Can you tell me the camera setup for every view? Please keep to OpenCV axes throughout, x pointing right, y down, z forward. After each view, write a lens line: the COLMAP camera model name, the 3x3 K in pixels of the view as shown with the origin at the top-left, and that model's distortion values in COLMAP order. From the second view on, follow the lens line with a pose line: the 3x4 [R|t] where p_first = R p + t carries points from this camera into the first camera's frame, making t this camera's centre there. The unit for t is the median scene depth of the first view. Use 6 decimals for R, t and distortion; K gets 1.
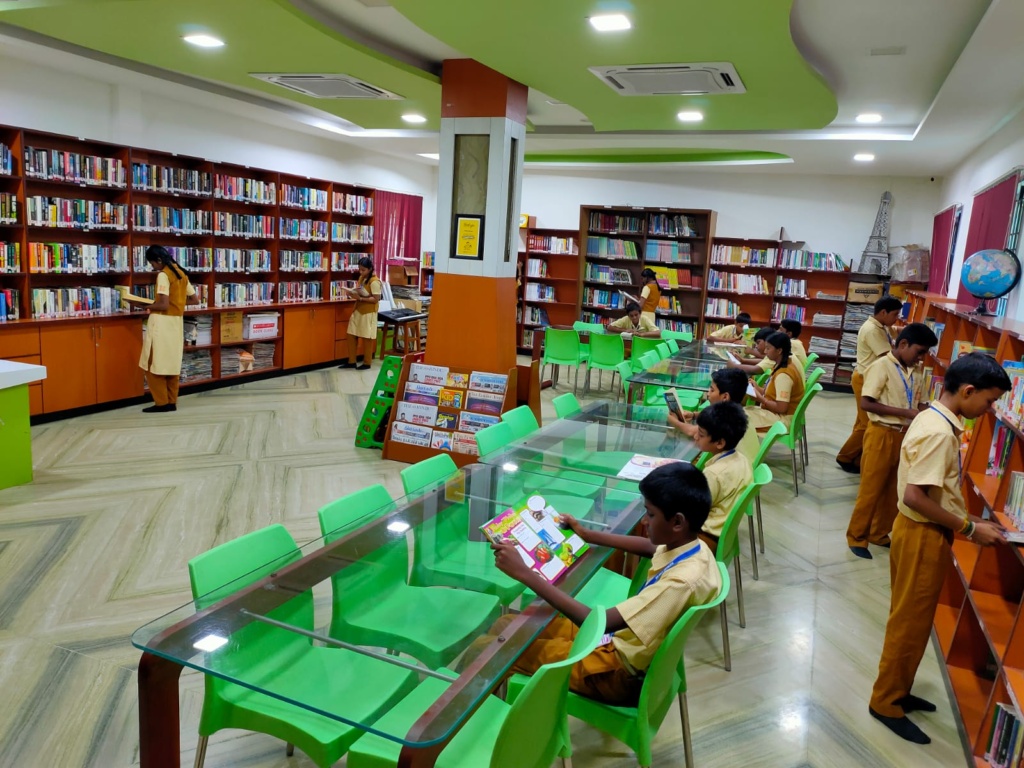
lens RADIAL K [[770.0, 0, 516.7], [0, 770.0, 382.9], [0, 0, 1]] dist [0.061133, -0.071388]
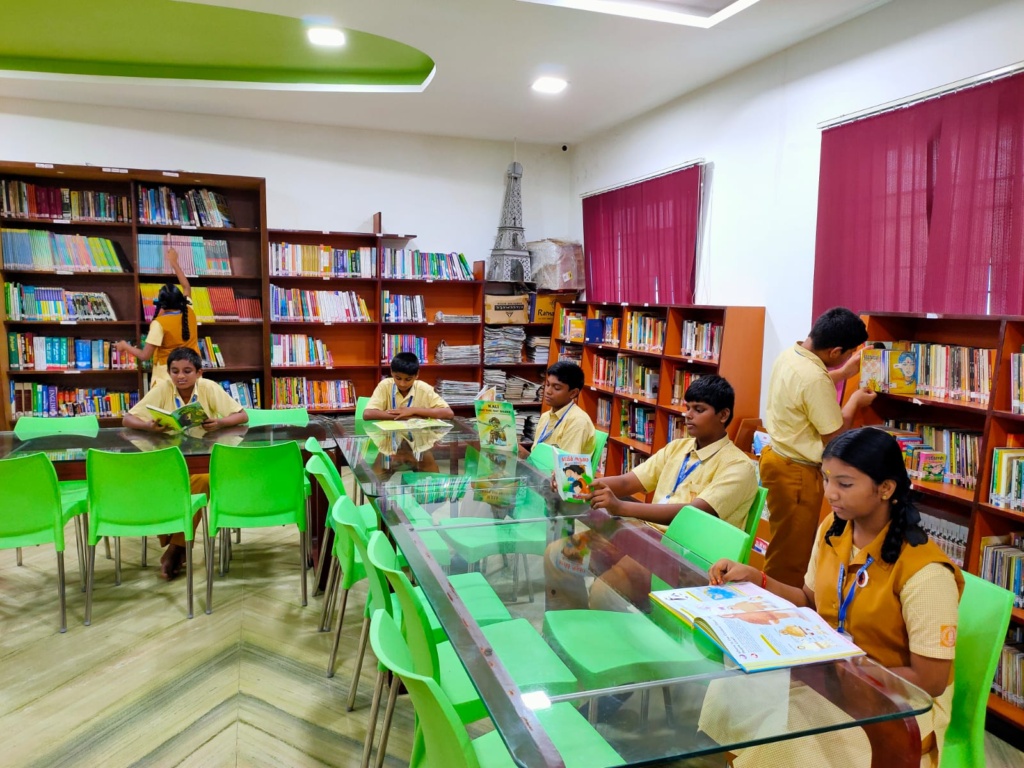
lens RADIAL K [[770.0, 0, 516.7], [0, 770.0, 382.9], [0, 0, 1]] dist [0.061133, -0.071388]
pose [[0.751349, -0.125628, 0.647837, 0.007486], [0.146545, 0.988963, 0.021819, -0.074639], [-0.643428, 0.078543, 0.761467, 0.551814]]
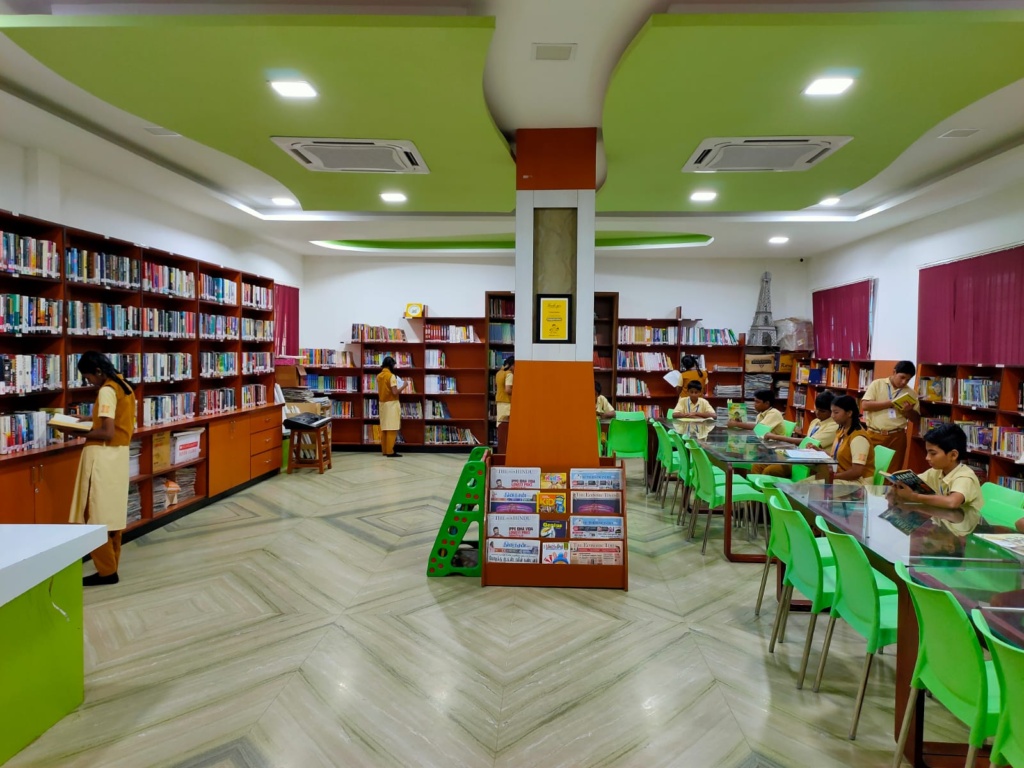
lens RADIAL K [[770.0, 0, 516.7], [0, 770.0, 382.9], [0, 0, 1]] dist [0.061133, -0.071388]
pose [[0.936914, -0.068848, 0.342712, -0.275201], [0.109185, 0.988997, -0.099813, -0.020634], [-0.332069, 0.130936, 0.934123, 0.124858]]
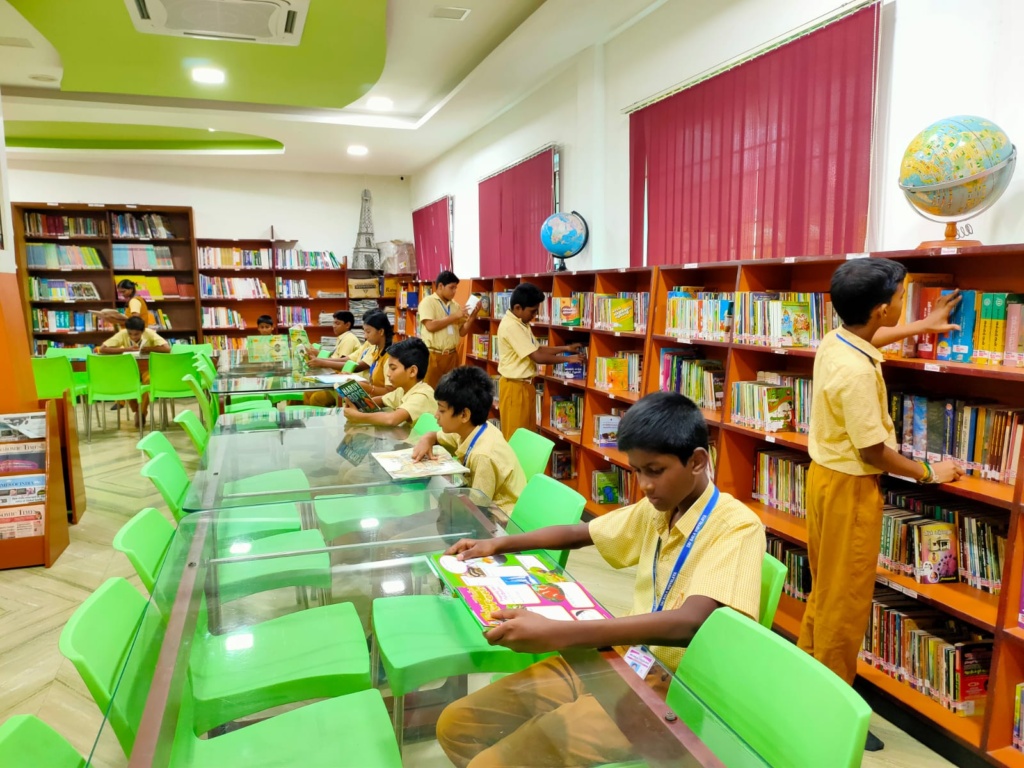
lens RADIAL K [[770.0, 0, 516.7], [0, 770.0, 382.9], [0, 0, 1]] dist [0.061133, -0.071388]
pose [[0.742478, -0.151104, 0.652606, -0.096387], [0.171818, 0.984593, 0.032492, 0.009596], [-0.647460, 0.088005, 0.757001, 0.128826]]
